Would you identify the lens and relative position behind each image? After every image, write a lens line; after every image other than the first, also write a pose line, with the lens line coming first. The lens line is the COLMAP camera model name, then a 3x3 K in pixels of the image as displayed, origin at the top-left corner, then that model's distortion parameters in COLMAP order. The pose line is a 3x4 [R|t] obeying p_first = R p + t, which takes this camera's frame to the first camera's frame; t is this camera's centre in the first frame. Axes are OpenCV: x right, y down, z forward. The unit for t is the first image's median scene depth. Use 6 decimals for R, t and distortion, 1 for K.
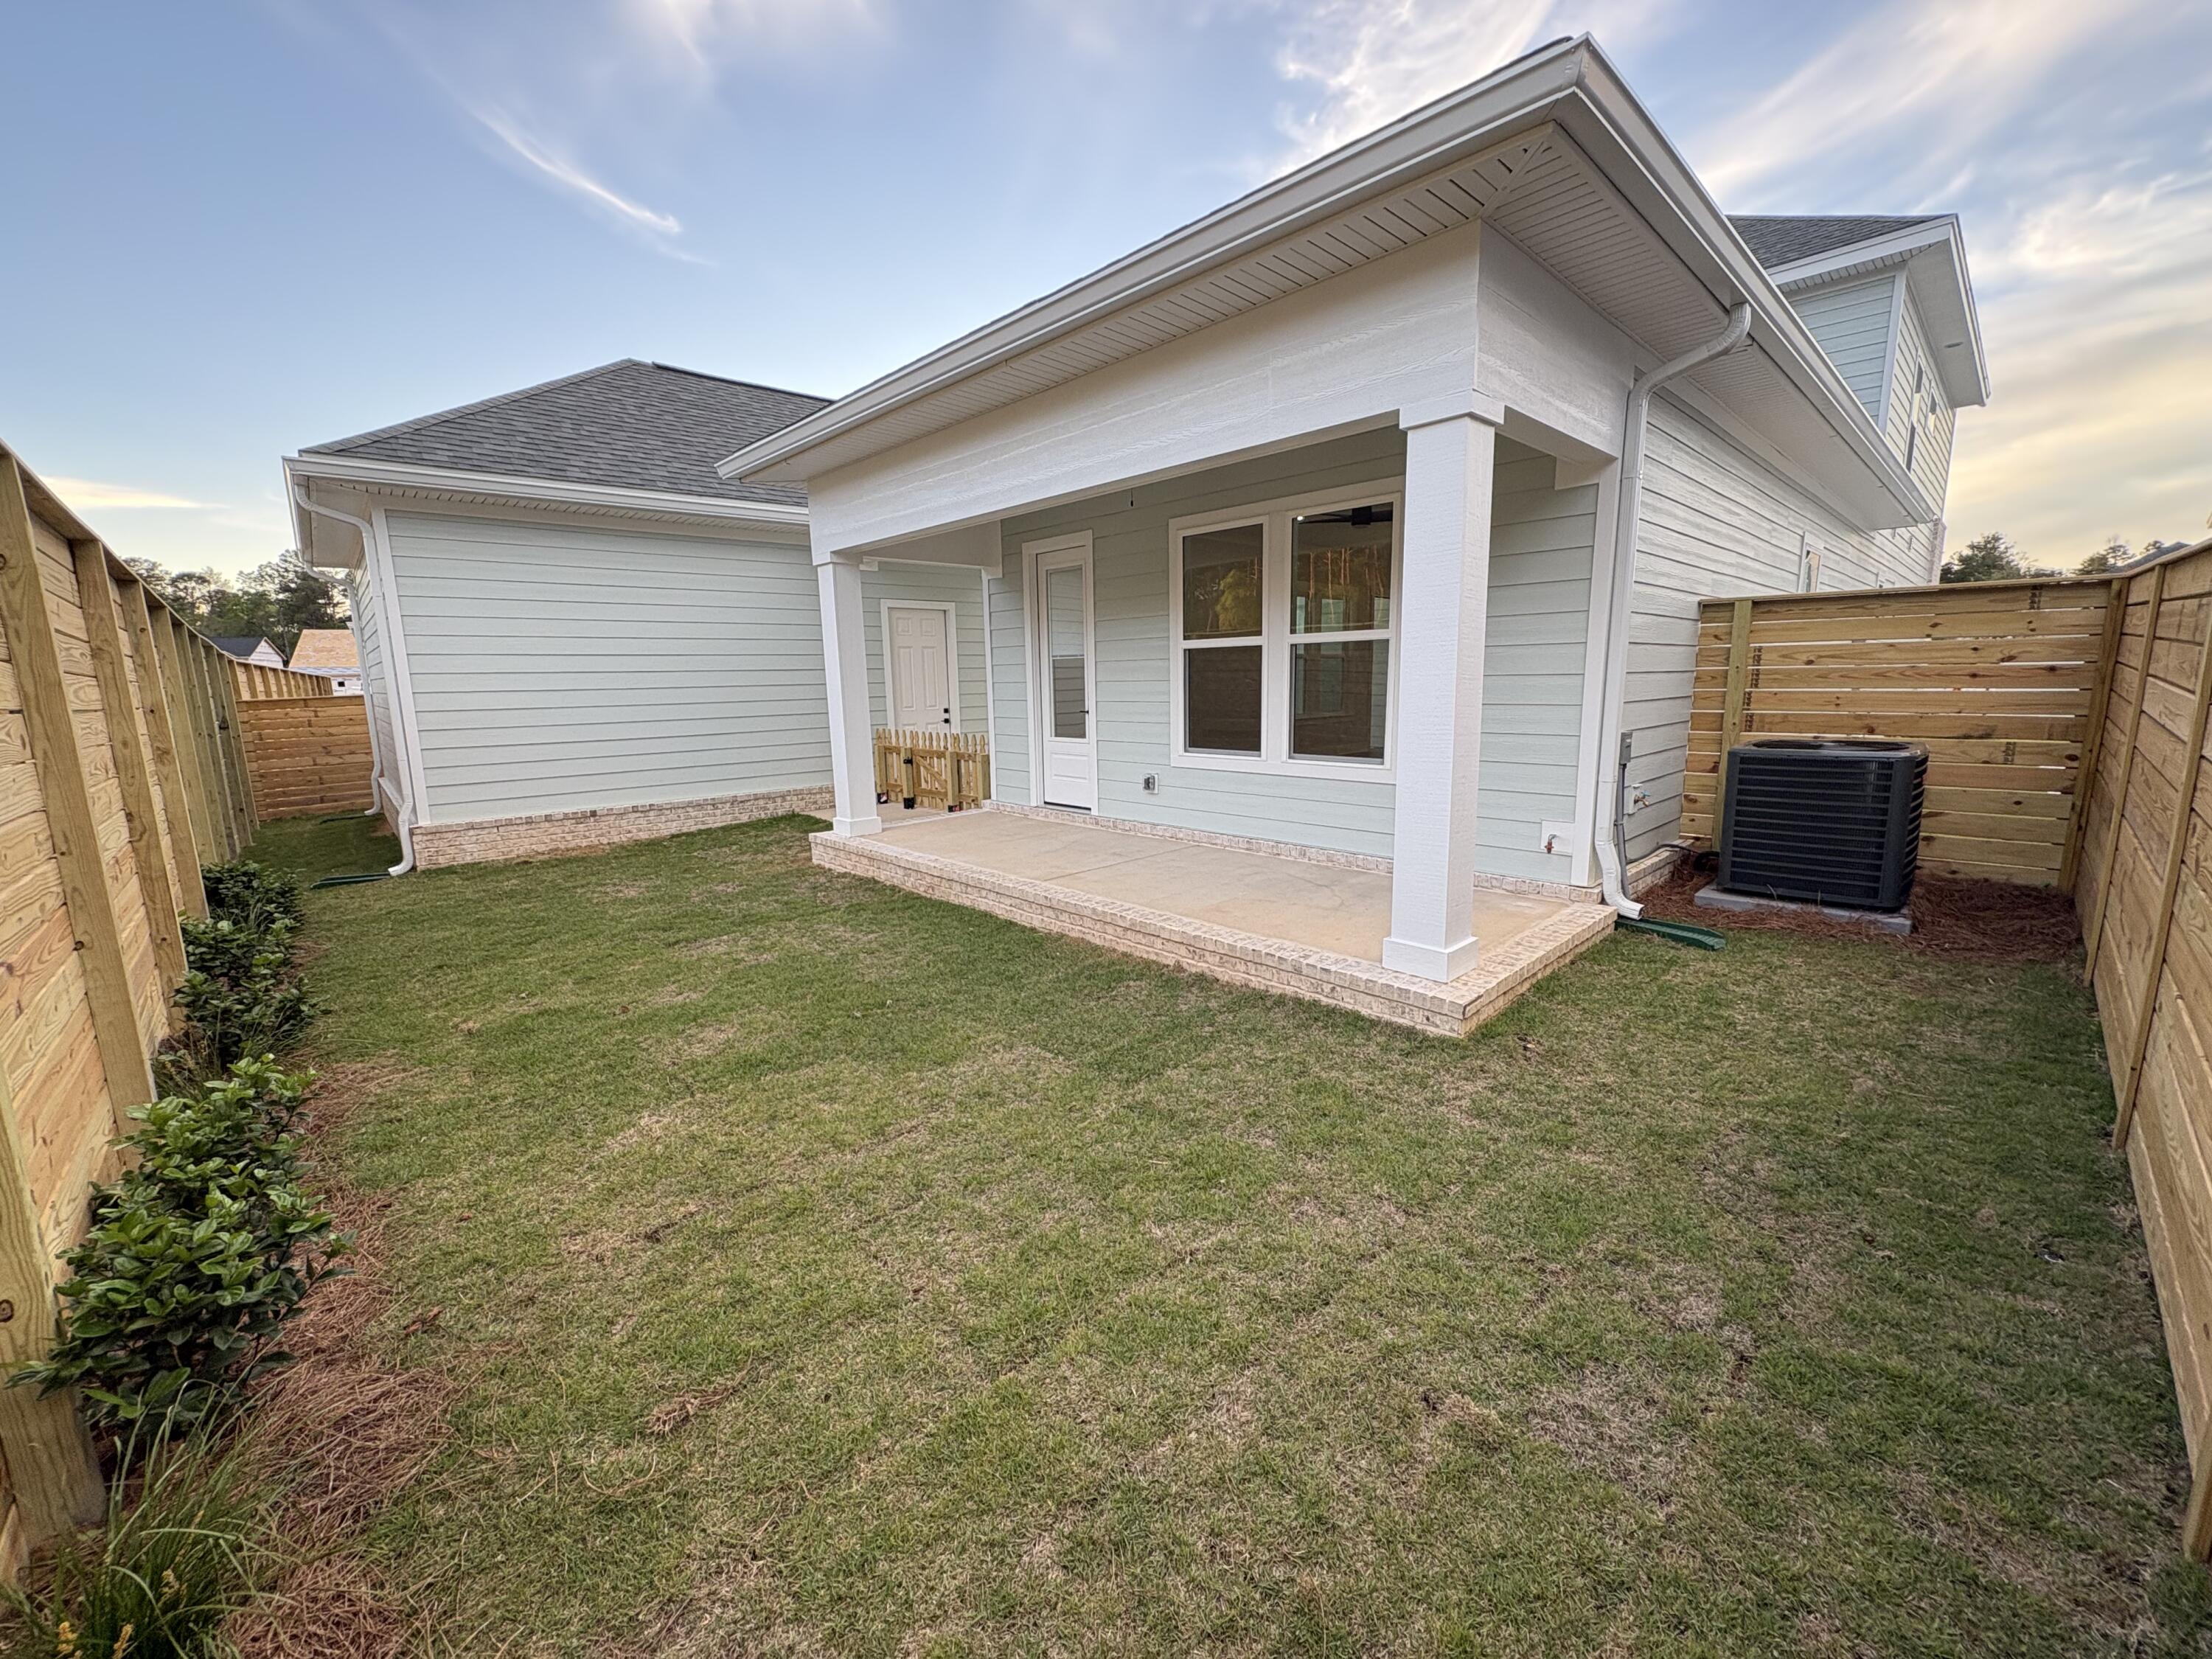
lens RADIAL K [[891.0, 0, 1097.2], [0, 891.0, 810.8], [0, 0, 1]] dist [0.001513, 0.000168]
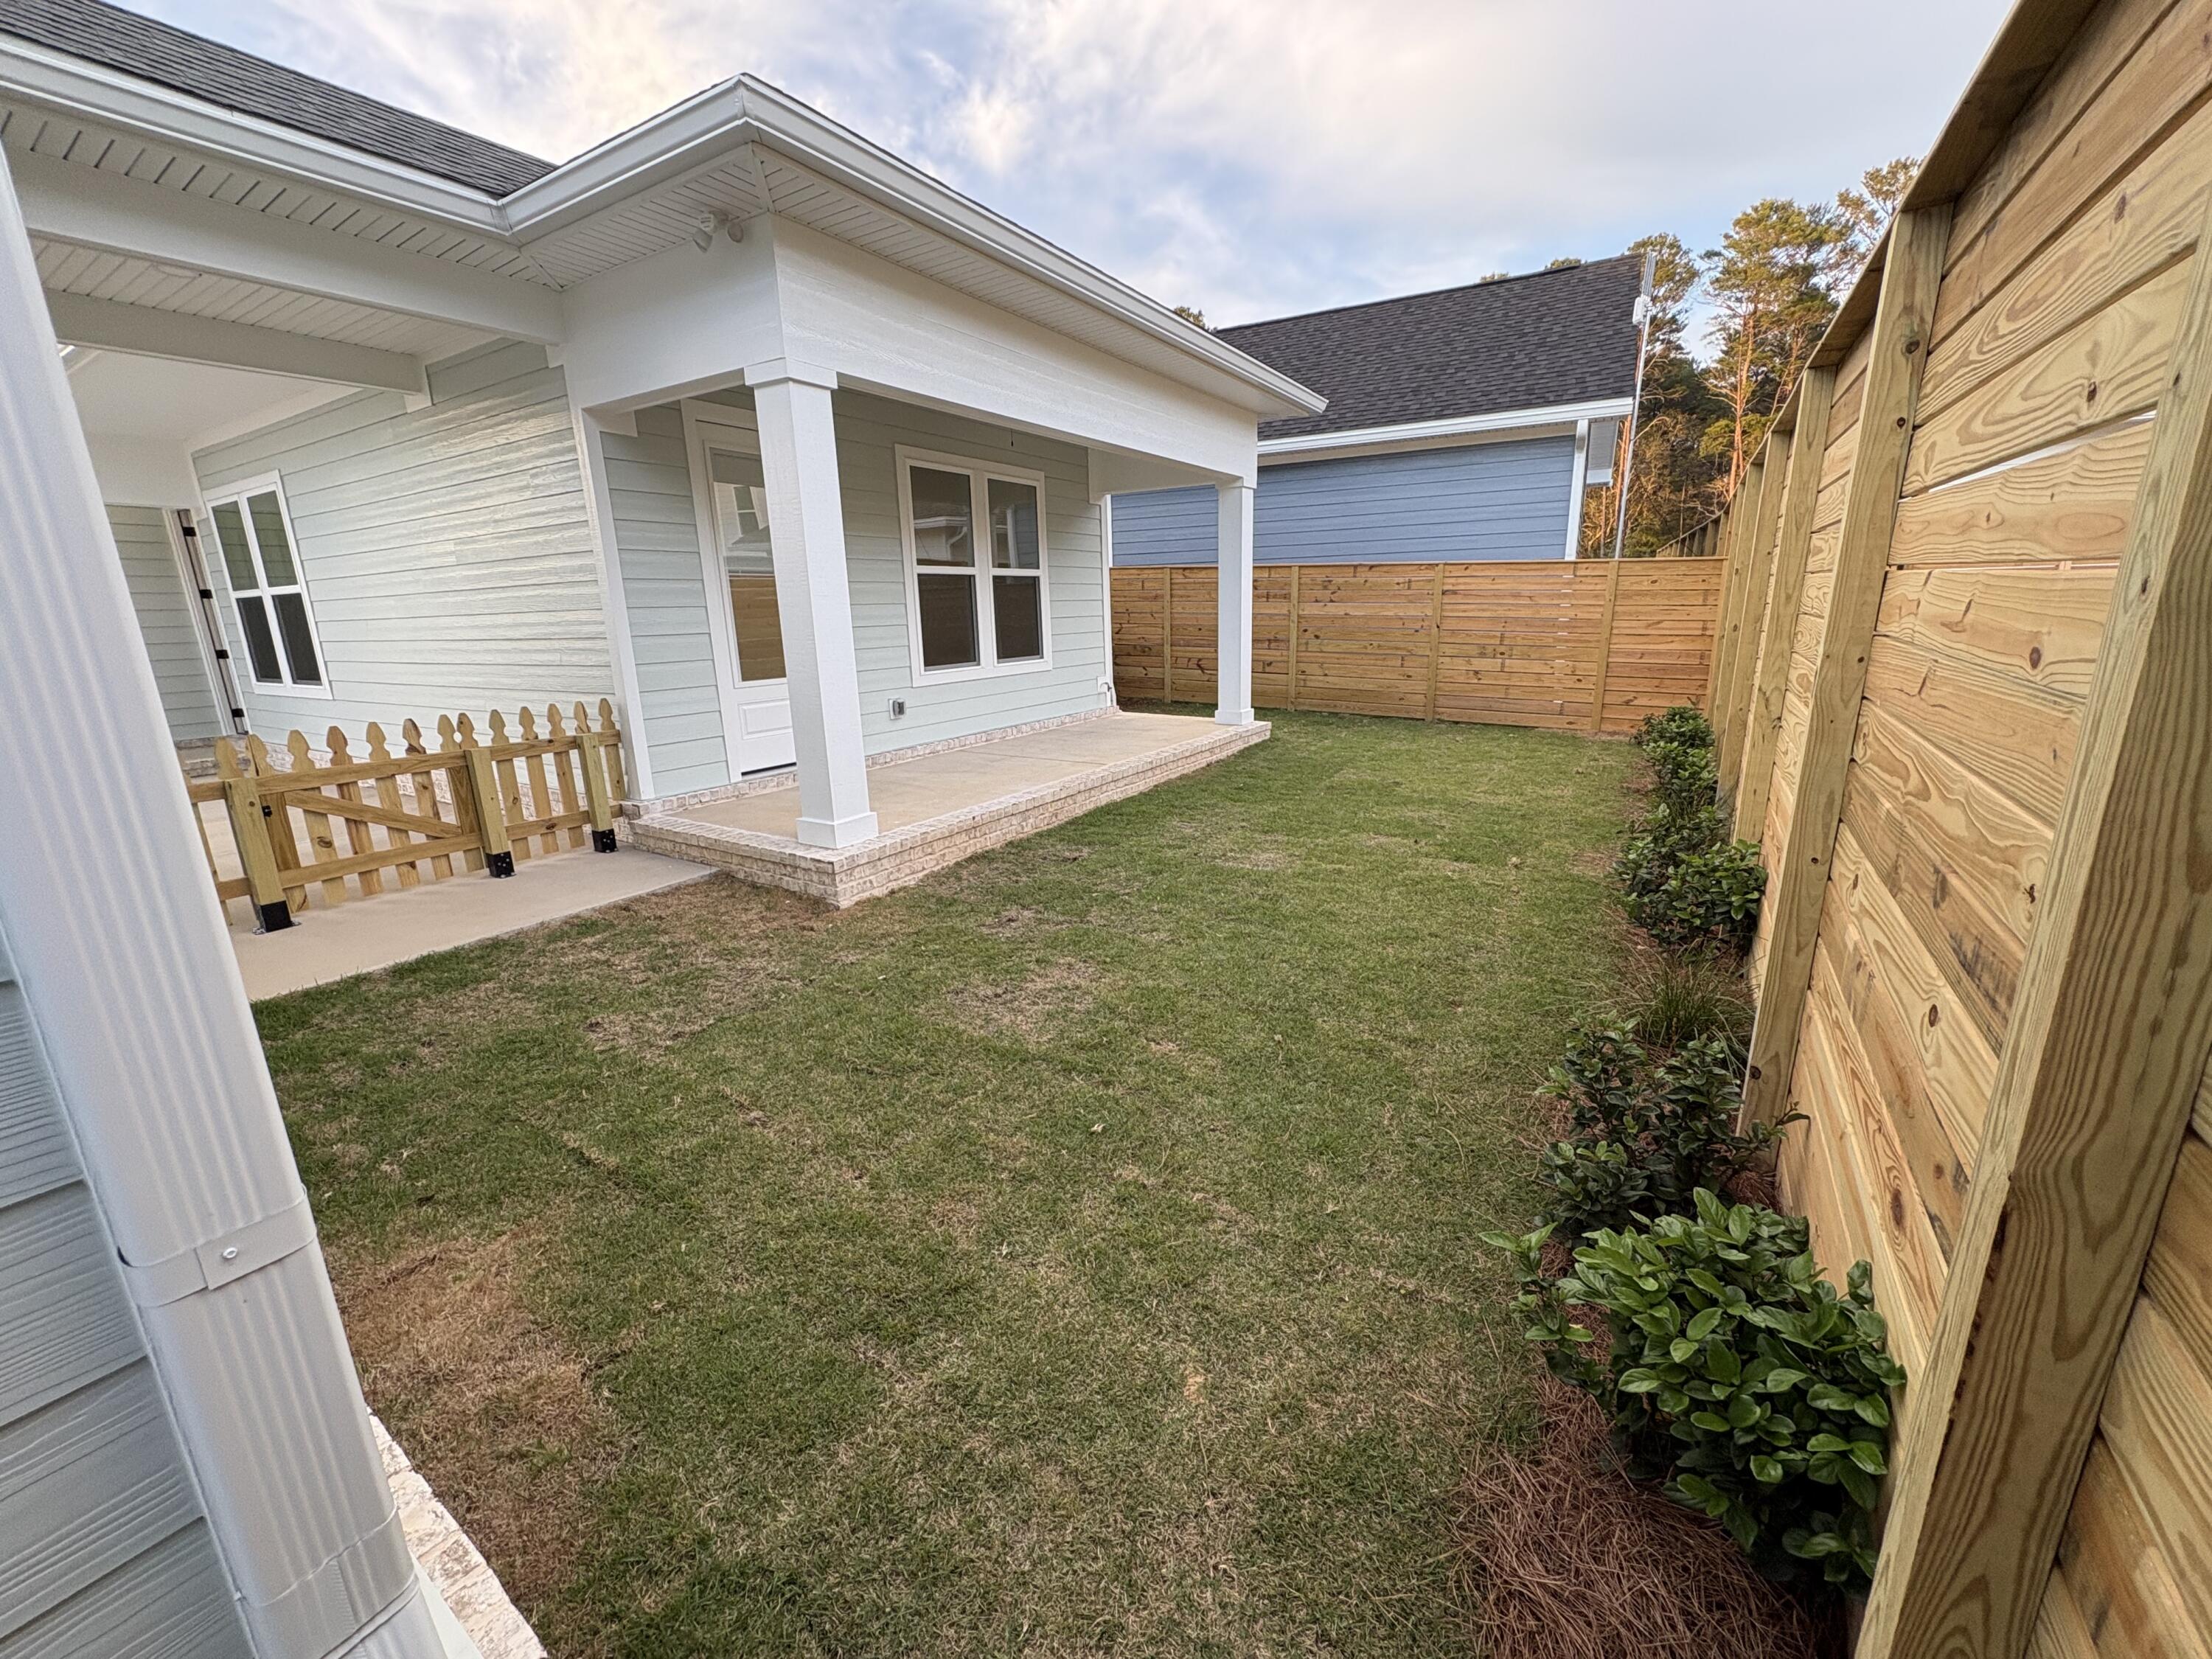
lens RADIAL K [[891.0, 0, 1089.4], [0, 891.0, 838.6], [0, 0, 1]] dist [0.001513, 0.000168]
pose [[-0.237963, -0.223205, 0.945279, -1.056089], [0.174903, 0.947479, 0.267754, -0.133379], [-0.955397, 0.229048, -0.186426, 1.096930]]
